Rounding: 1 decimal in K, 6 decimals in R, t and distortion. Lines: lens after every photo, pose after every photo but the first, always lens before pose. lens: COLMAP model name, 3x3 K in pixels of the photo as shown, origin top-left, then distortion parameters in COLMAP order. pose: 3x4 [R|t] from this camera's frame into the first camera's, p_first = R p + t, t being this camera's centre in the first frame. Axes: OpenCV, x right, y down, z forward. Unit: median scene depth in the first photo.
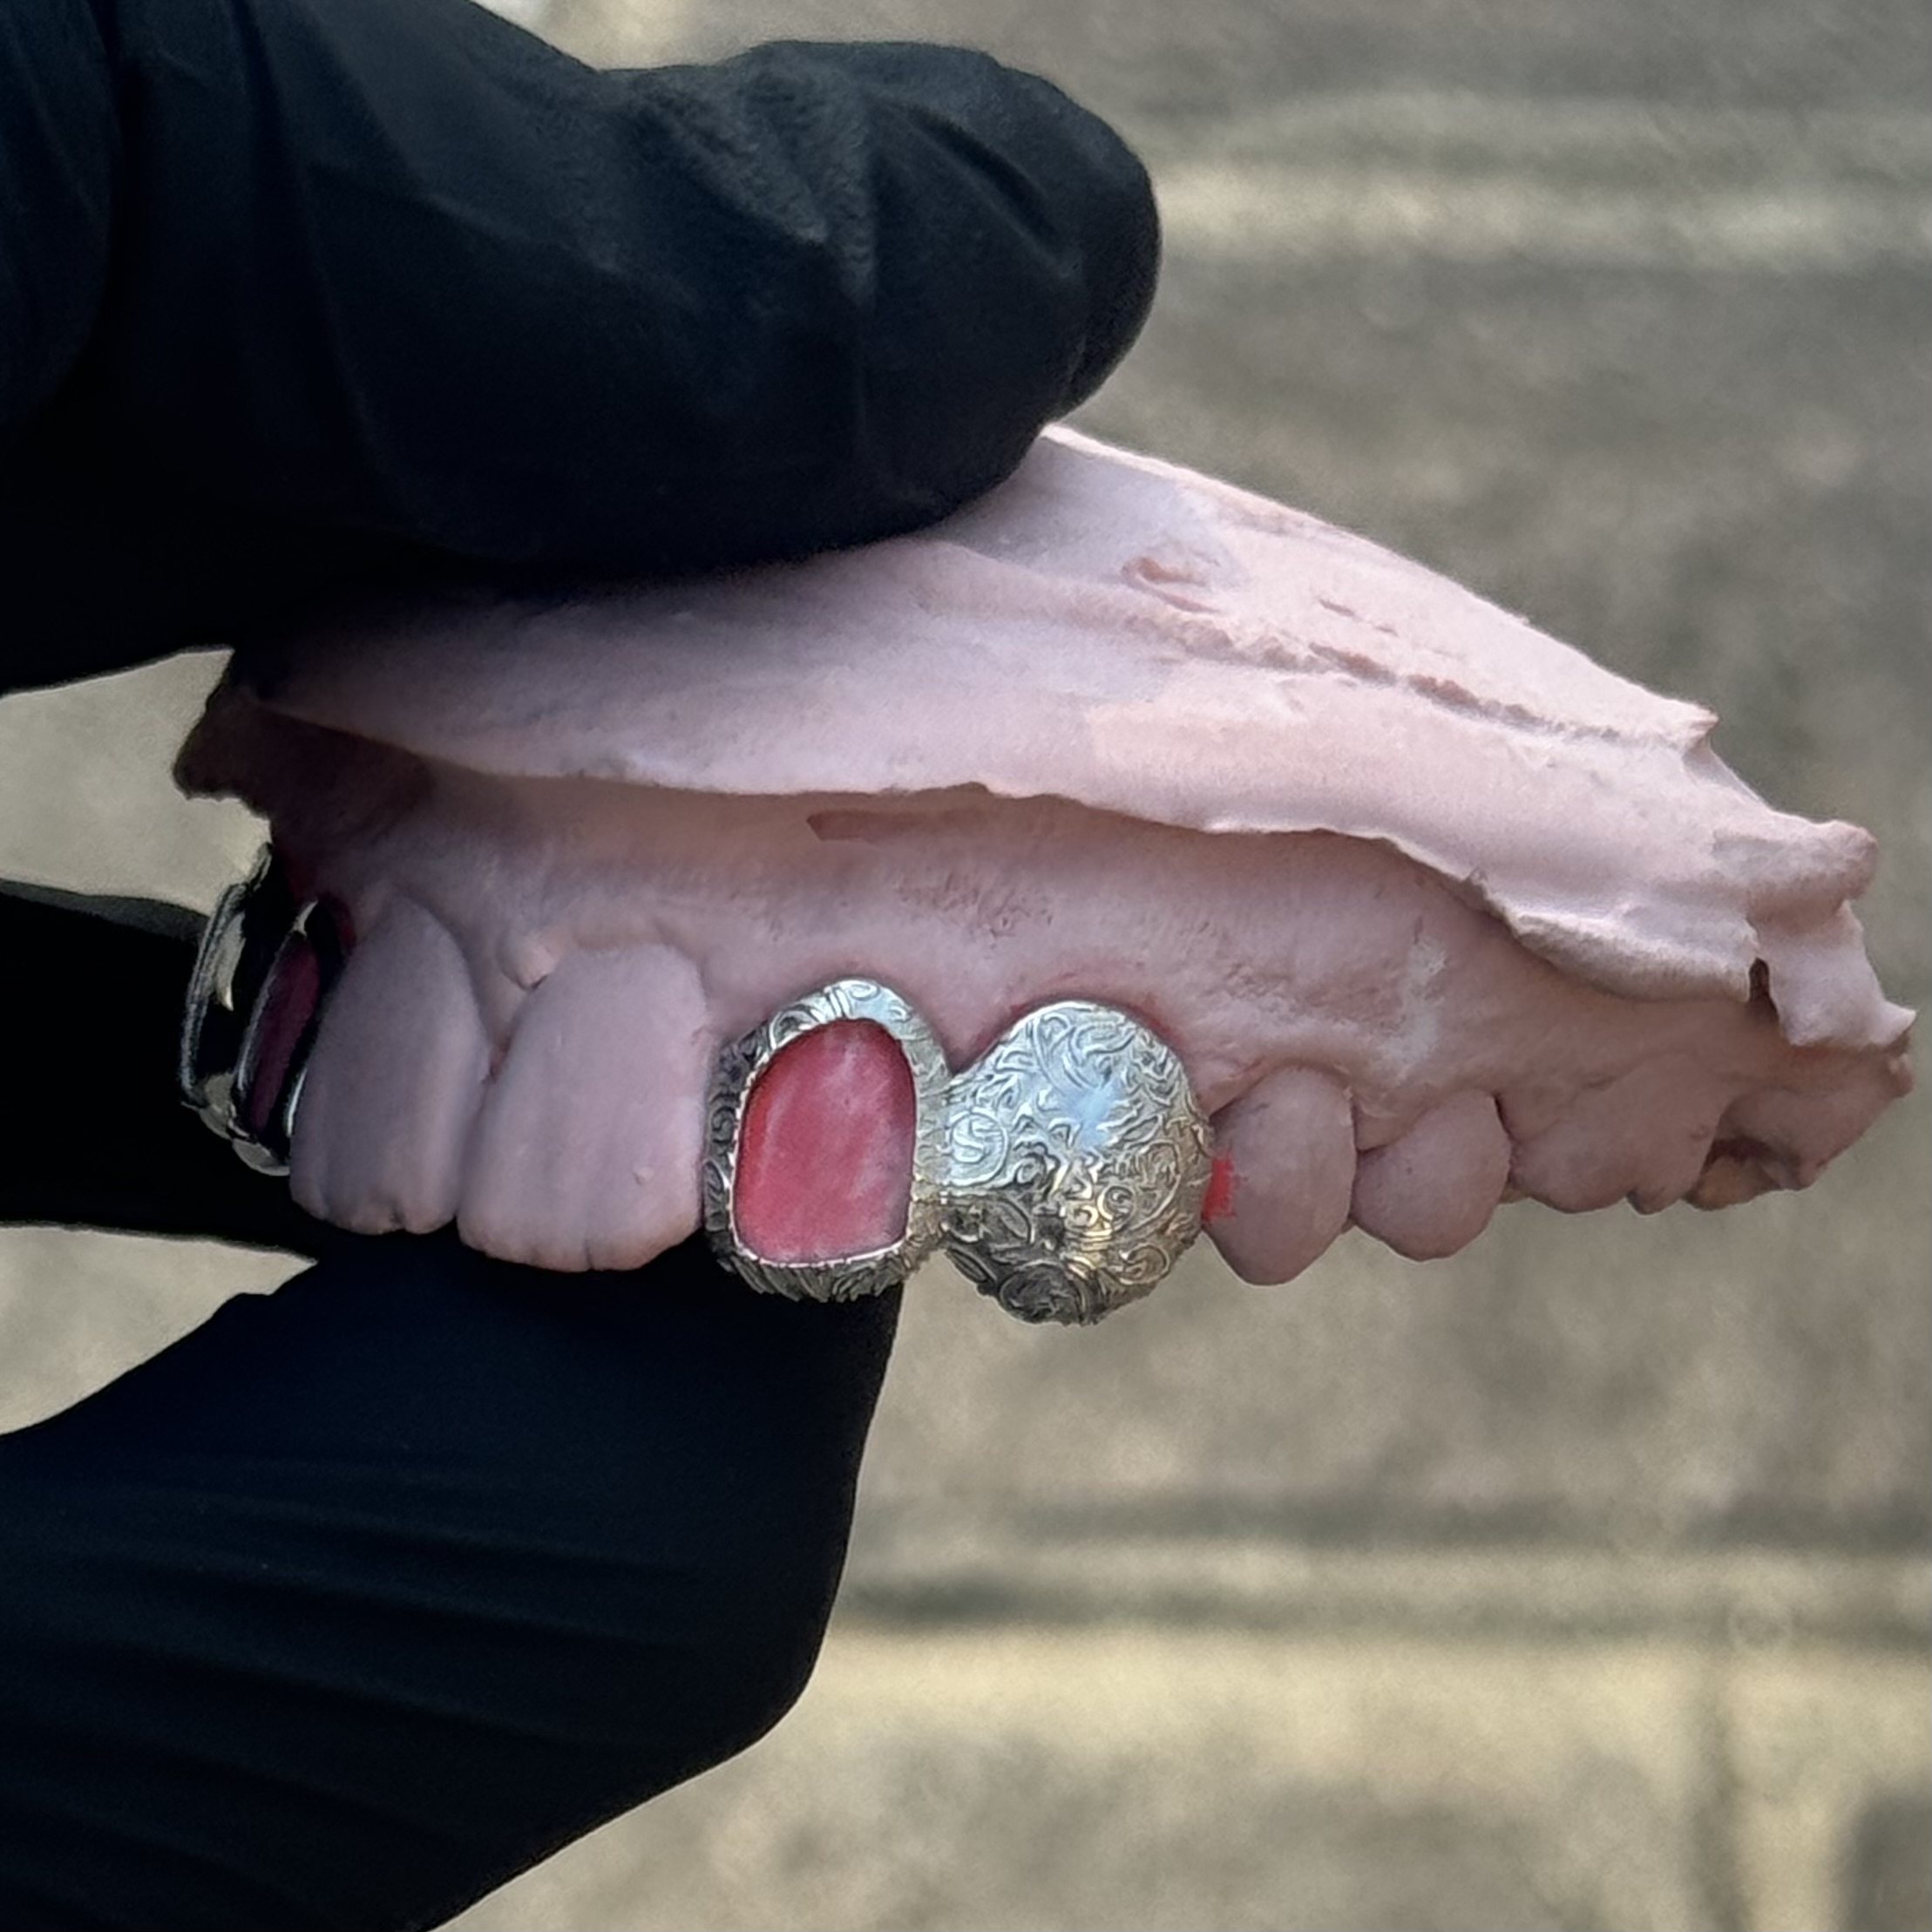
lens RADIAL K [[5753.1, 0, 966.4], [0, 5753.1, 966.5], [0, 0, 1]] dist [0.153605, 0.000000]
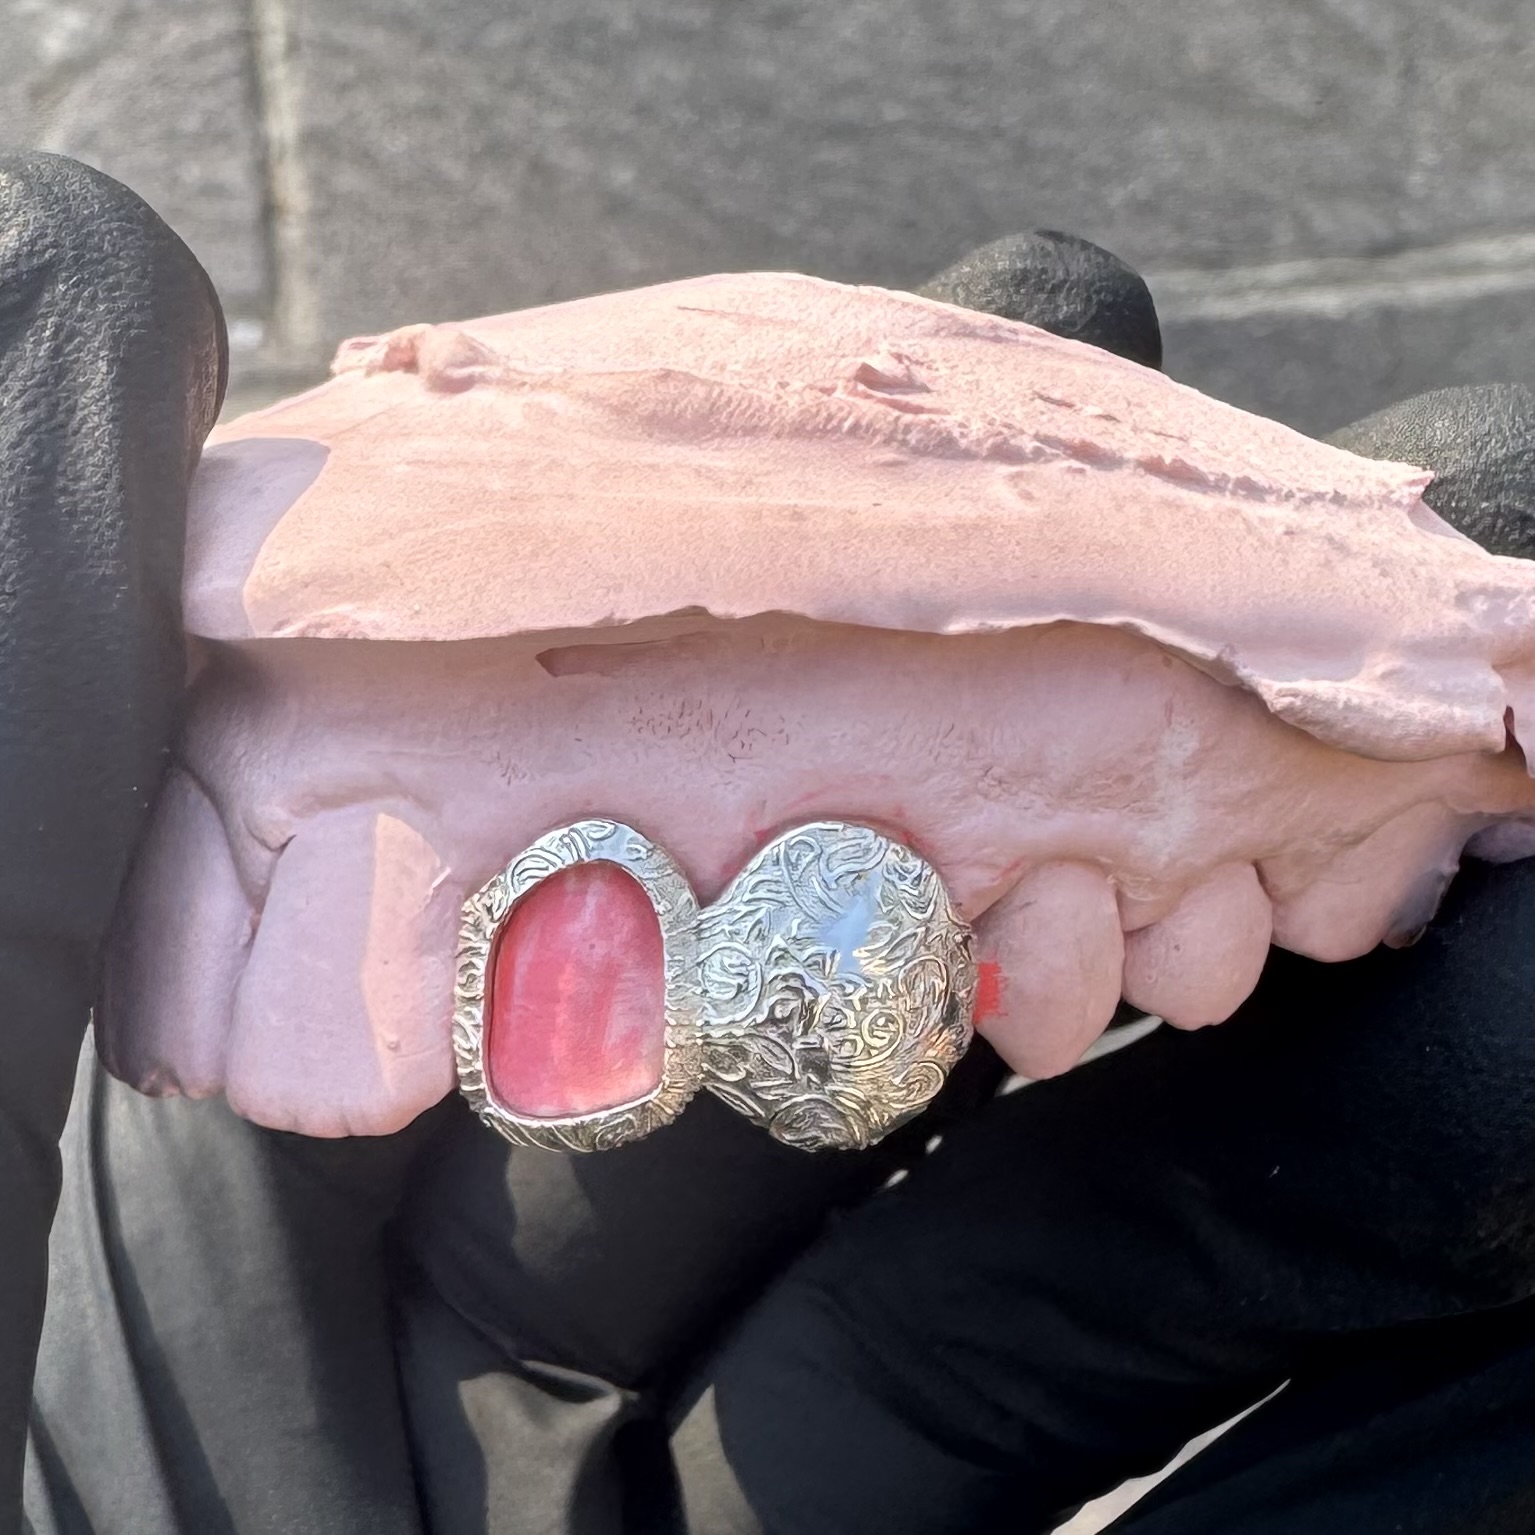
lens RADIAL K [[1882.0, 0, 747.1], [0, 1882.0, 705.8], [0, 0, 1]] dist [0.063756, 0.000000]
pose [[0.992367, -0.084006, -0.090276, 0.036215], [0.087050, 0.995743, 0.030318, -0.023655], [0.087345, -0.037946, 0.995455, 0.676888]]
